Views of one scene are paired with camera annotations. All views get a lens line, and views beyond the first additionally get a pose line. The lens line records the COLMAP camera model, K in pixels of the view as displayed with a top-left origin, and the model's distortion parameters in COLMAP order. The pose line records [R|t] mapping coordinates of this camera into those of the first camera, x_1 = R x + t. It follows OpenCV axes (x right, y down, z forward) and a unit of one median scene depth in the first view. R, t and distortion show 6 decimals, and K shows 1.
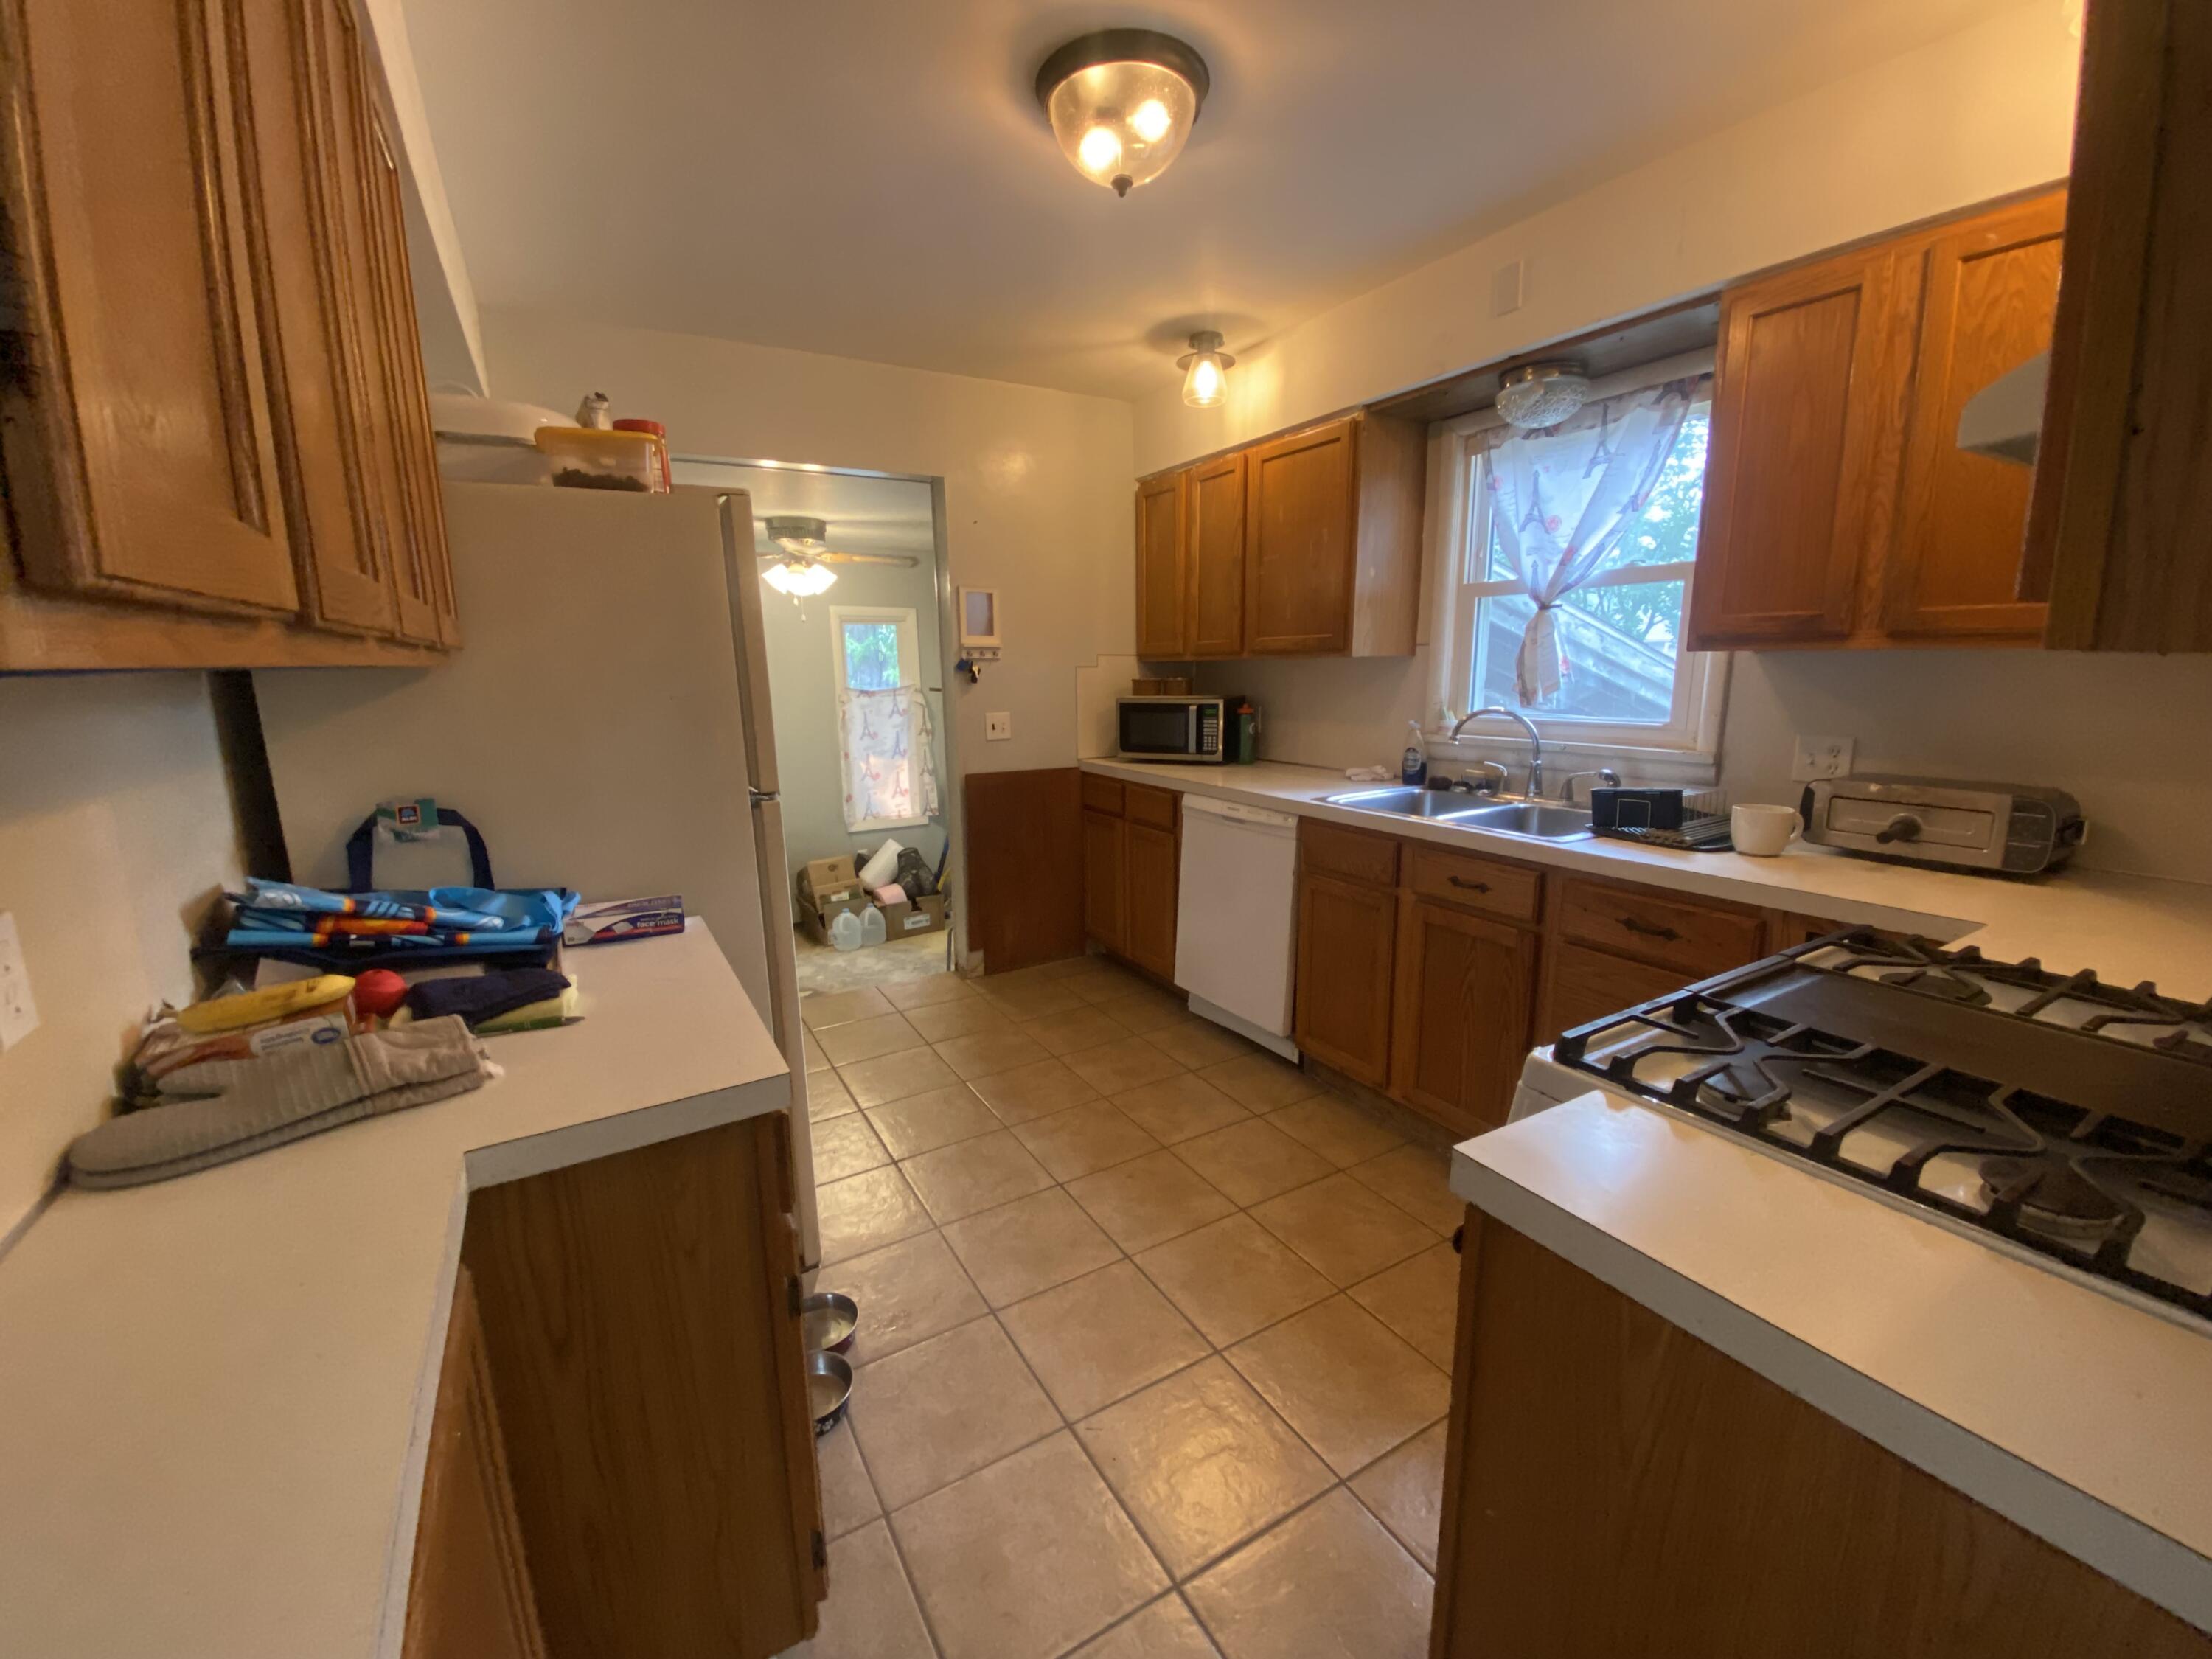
lens RADIAL K [[901.7, 0, 1094.5], [0, 901.7, 824.5], [0, 0, 1]] dist [-0.007628, -0.001562]
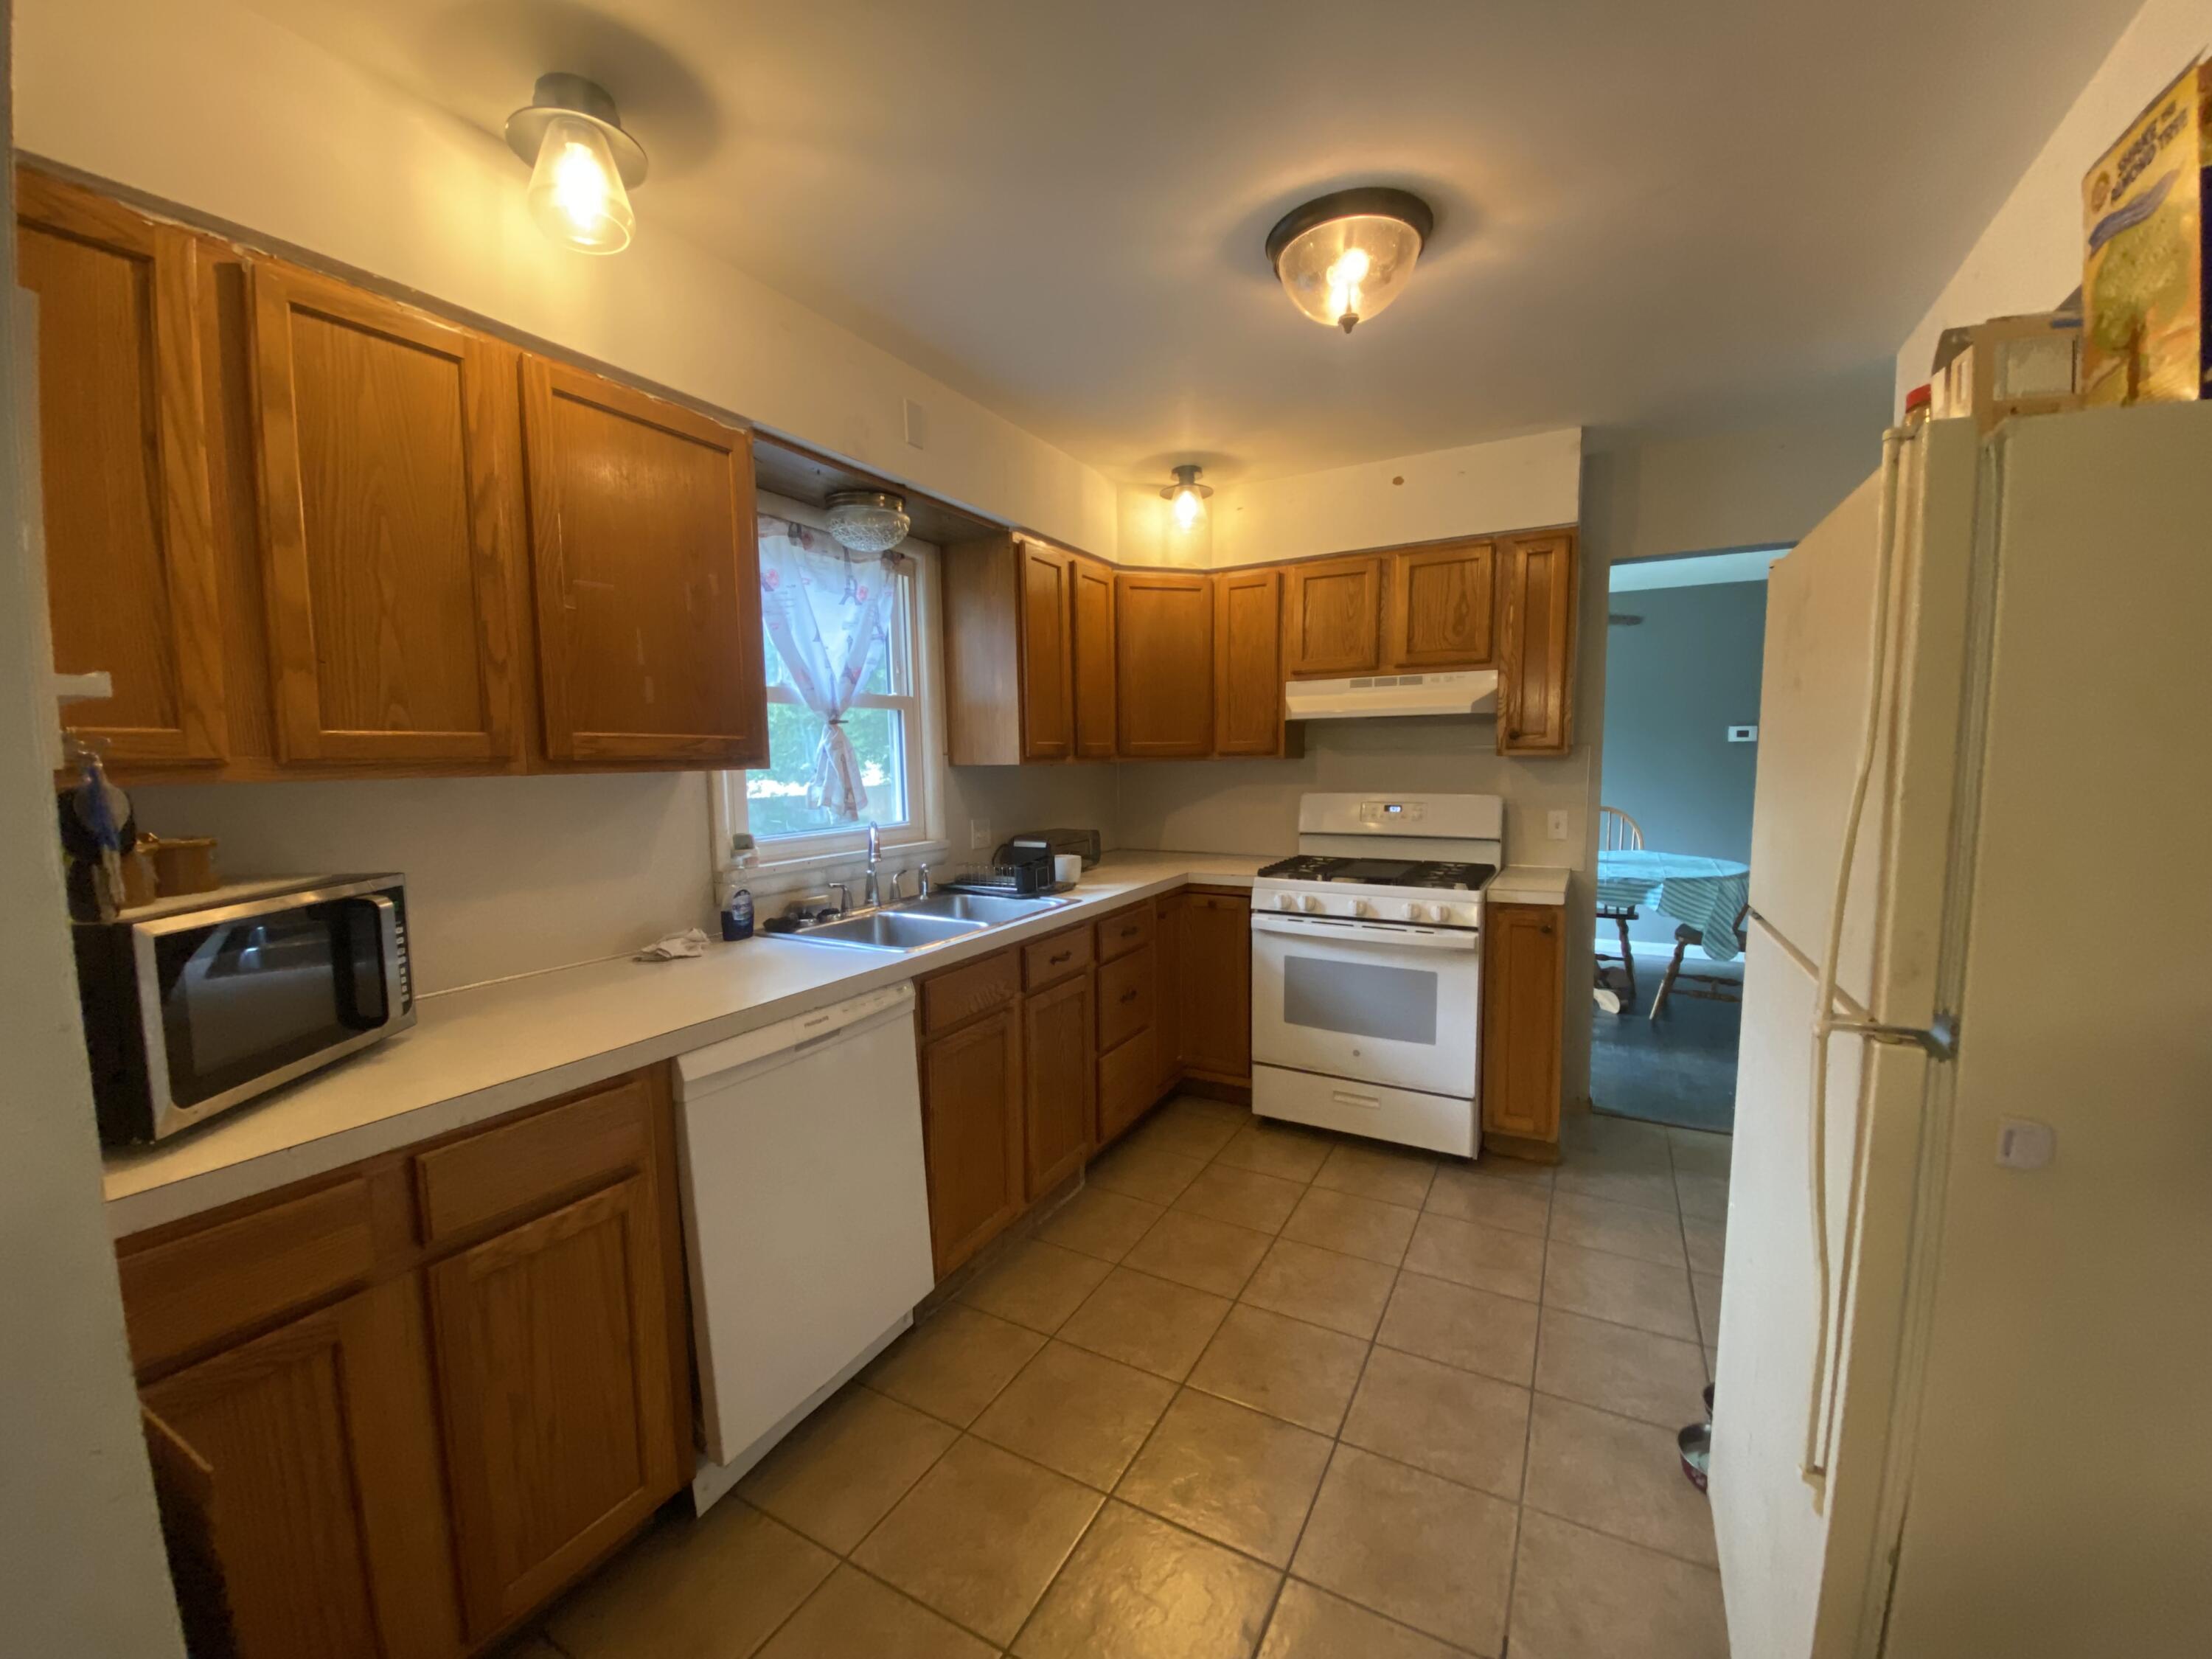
lens RADIAL K [[901.7, 0, 1095.3], [0, 901.7, 821.8], [0, 0, 1]] dist [-0.007628, -0.001562]
pose [[-0.526395, -0.031689, 0.849650, -0.347538], [0.180628, 0.972326, 0.148172, -0.158077], [-0.830832, 0.231468, -0.506103, 0.892461]]
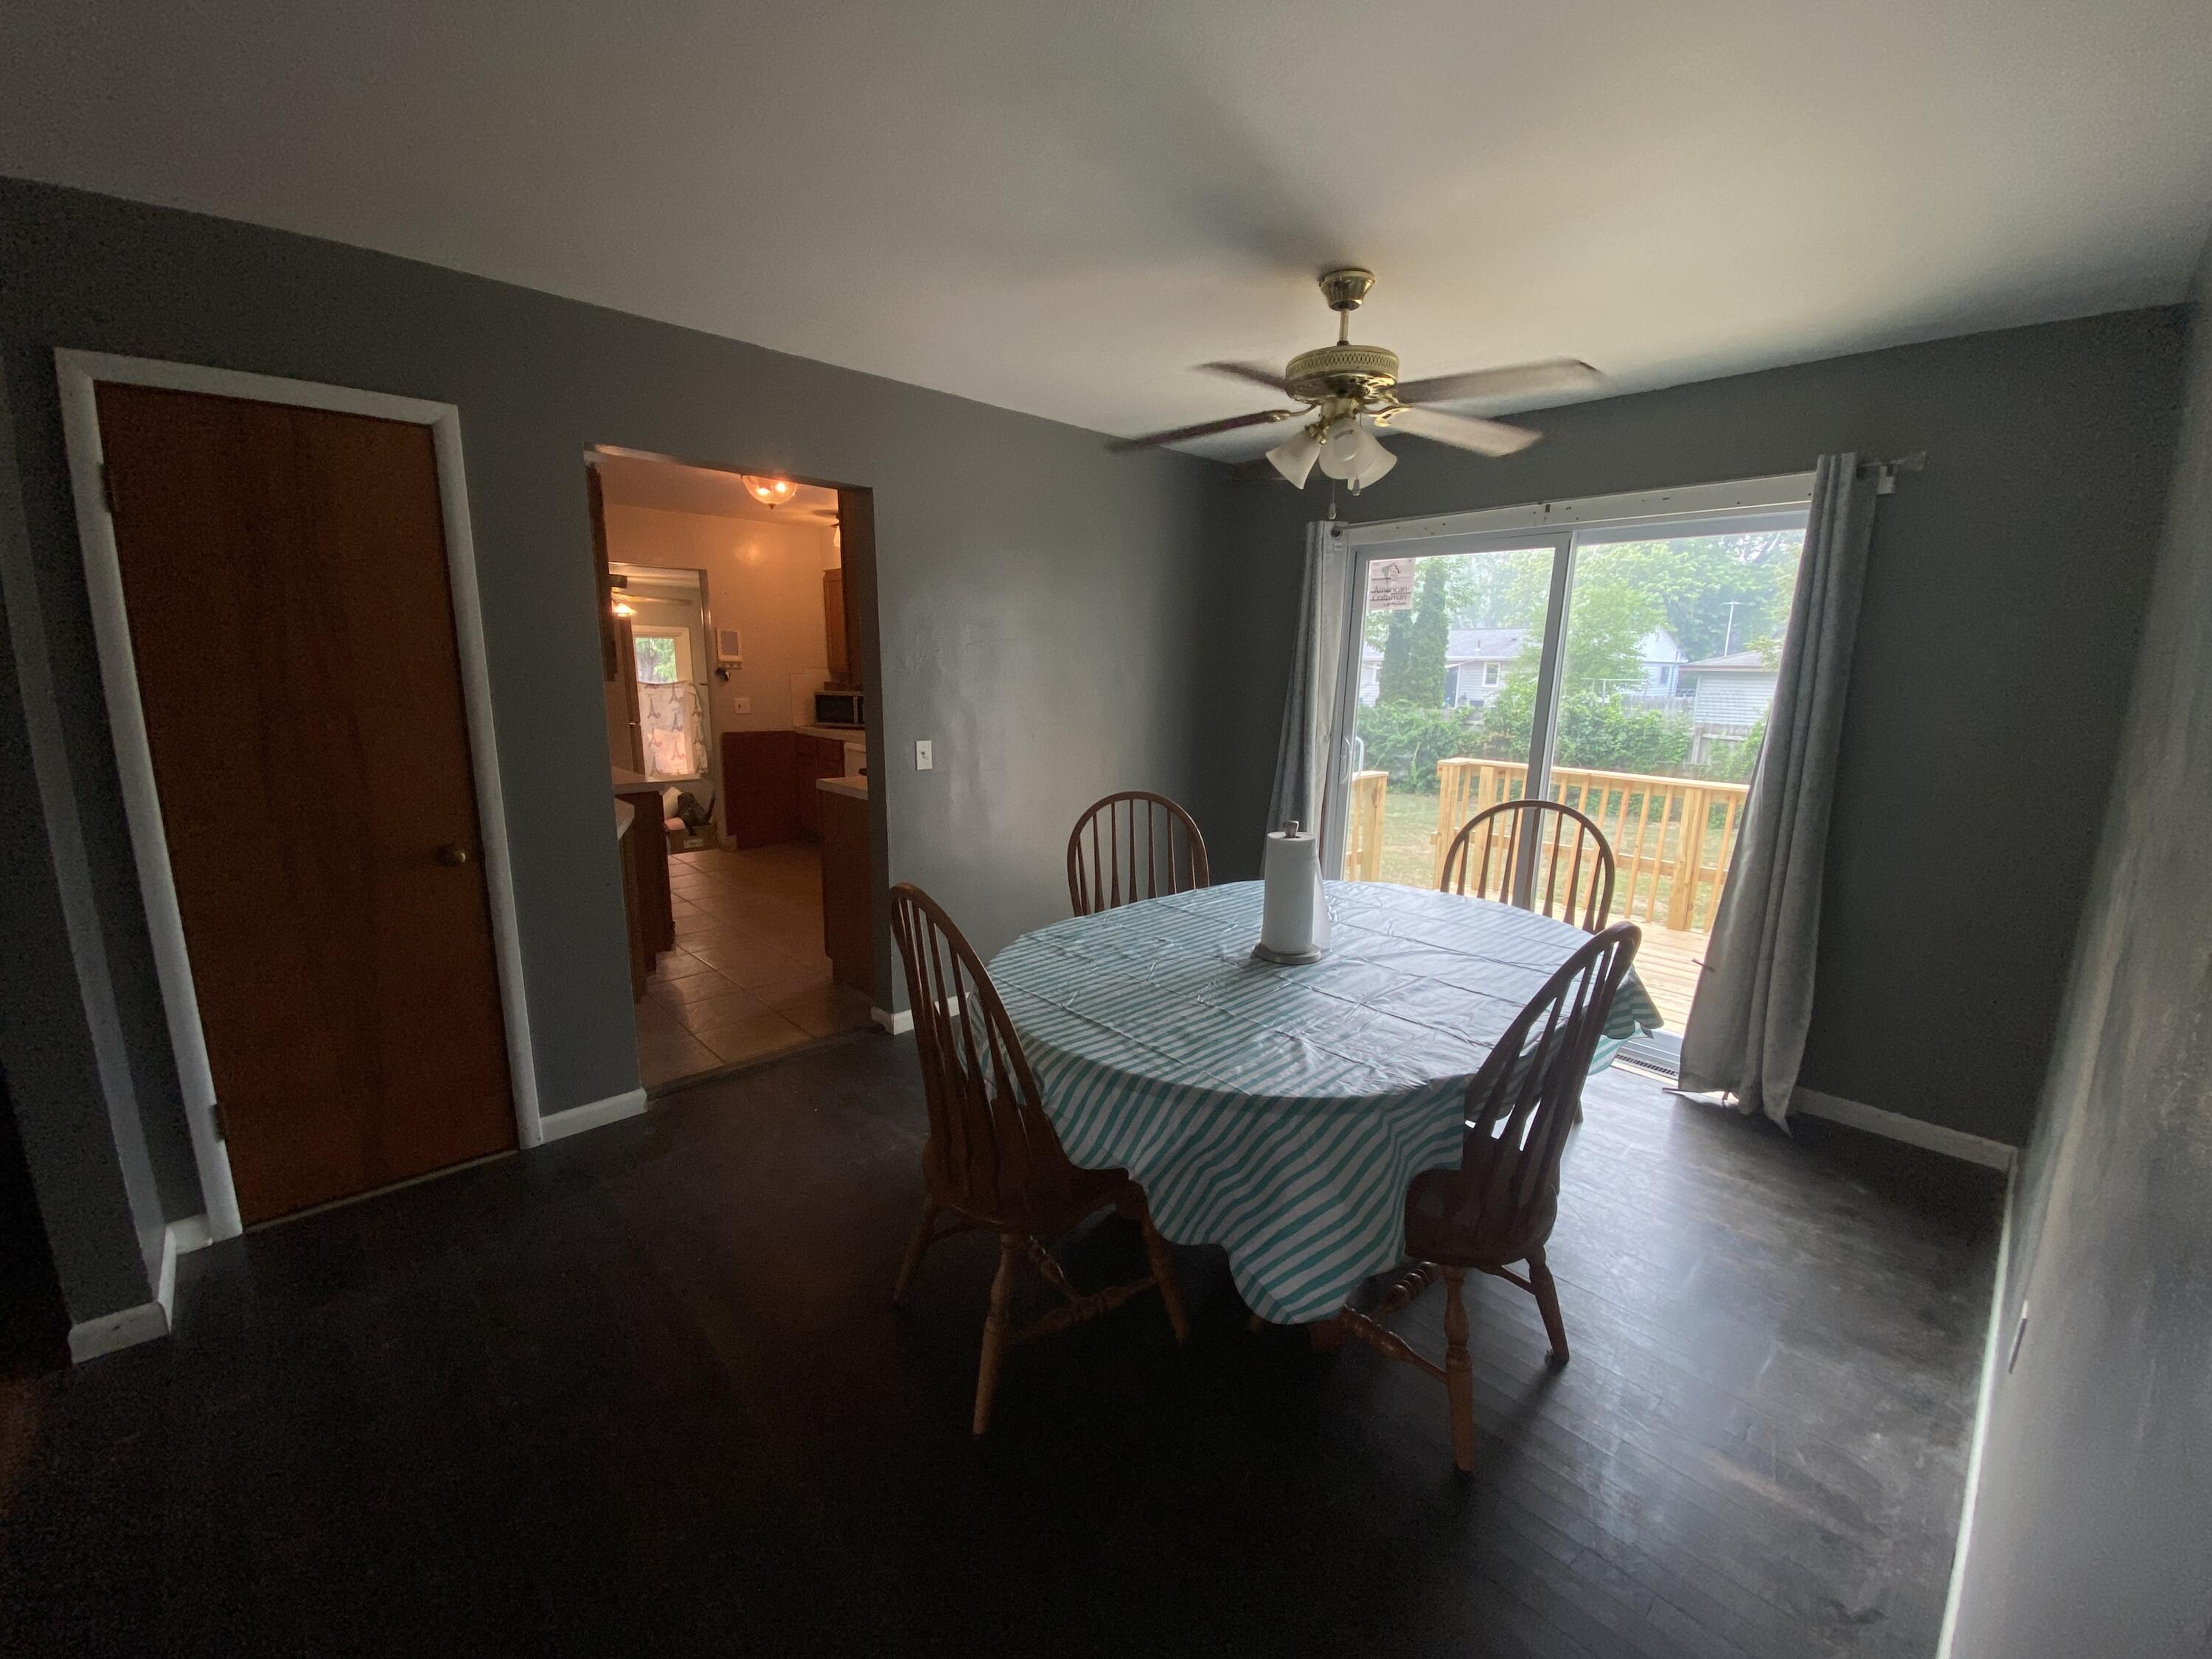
lens RADIAL K [[901.7, 0, 1122.6], [0, 901.7, 836.4], [0, 0, 1]] dist [-0.007628, -0.001562]
pose [[0.966904, -0.015901, 0.254646, 0.155511], [0.013099, 0.999834, 0.012695, 0.130064], [-0.254805, -0.008939, 0.966951, -0.873924]]
